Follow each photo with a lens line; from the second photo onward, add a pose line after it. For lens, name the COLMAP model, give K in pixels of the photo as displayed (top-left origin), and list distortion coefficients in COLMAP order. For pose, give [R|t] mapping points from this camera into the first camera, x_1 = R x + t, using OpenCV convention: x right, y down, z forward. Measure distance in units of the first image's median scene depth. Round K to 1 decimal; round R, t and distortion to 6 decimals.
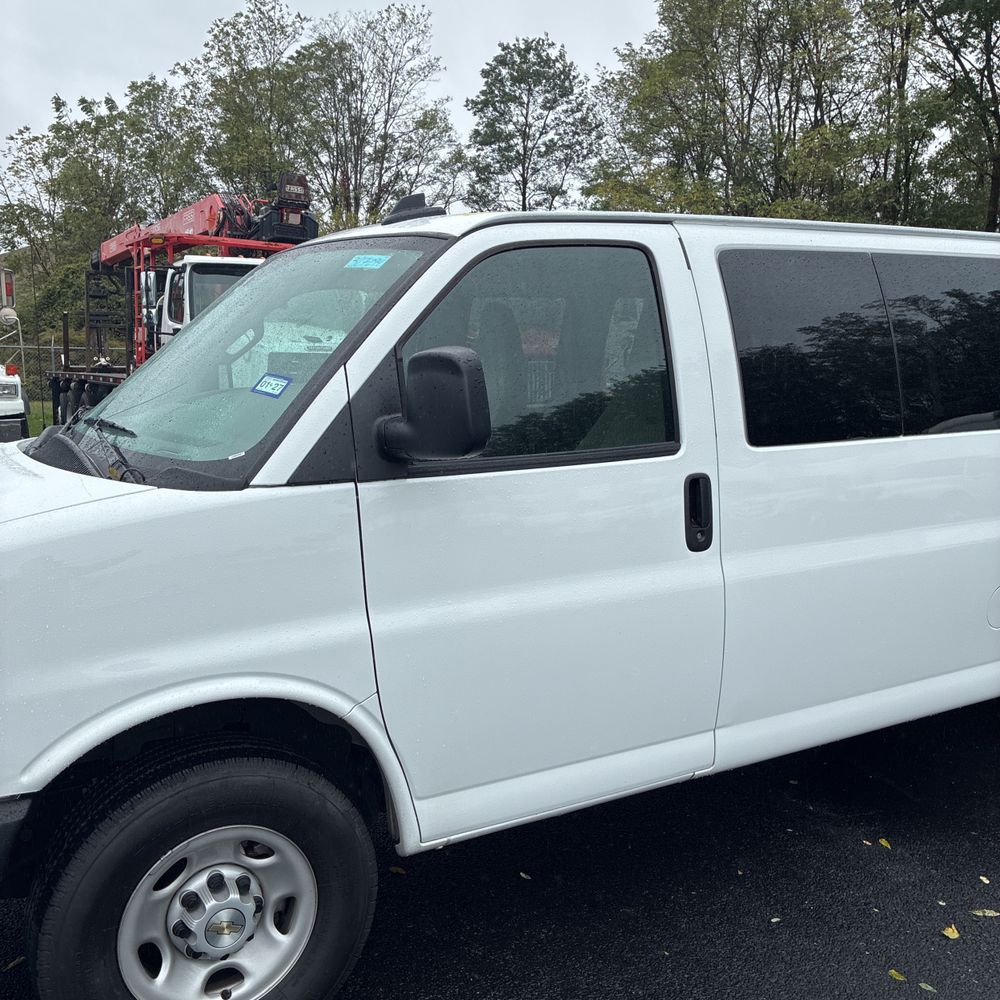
lens RADIAL K [[1014.0, 0, 500.7], [0, 1014.0, 507.8], [0, 0, 1]] dist [0.043410, -0.036213]
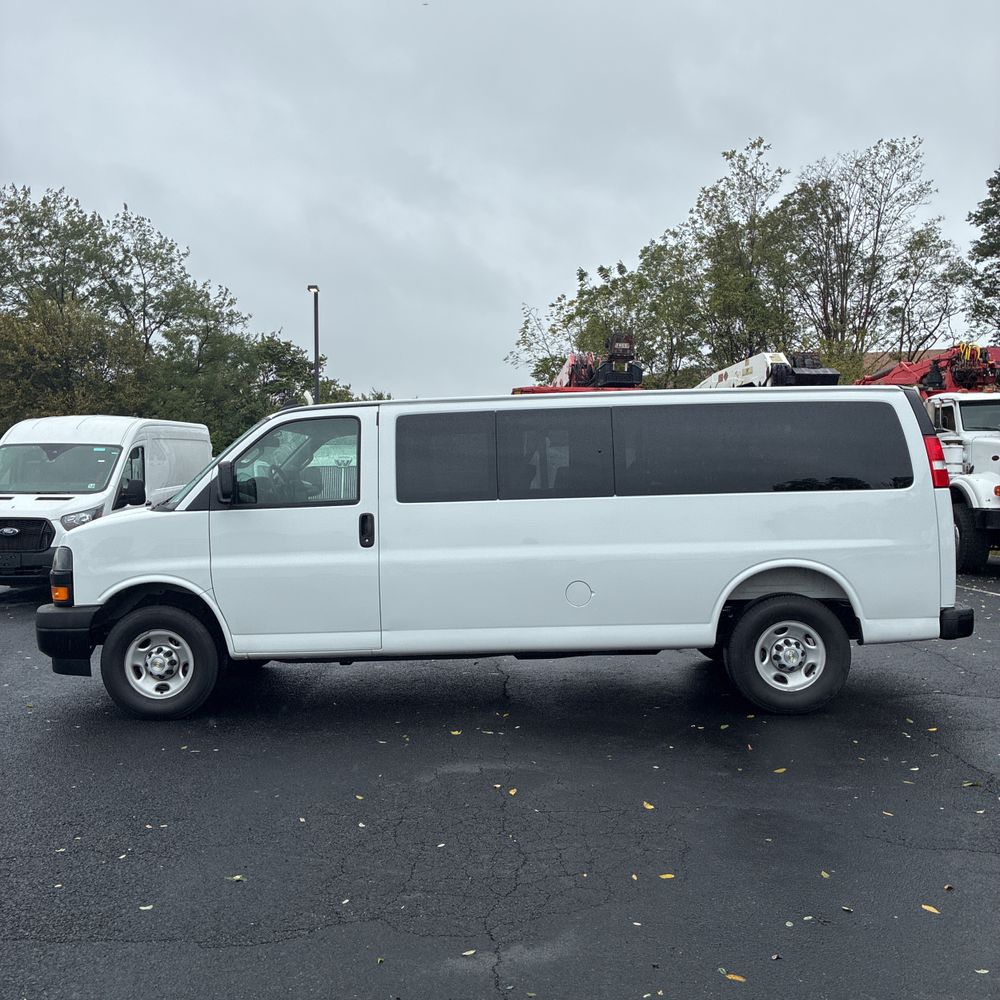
lens RADIAL K [[1012.2, 0, 492.8], [0, 1012.2, 495.9], [0, 0, 1]] dist [0.046905, -0.049205]
pose [[0.859149, -0.010526, -0.511617, 0.094531], [-0.055997, 0.991850, -0.114442, 0.010182], [0.508652, 0.126972, 0.851558, -0.047639]]
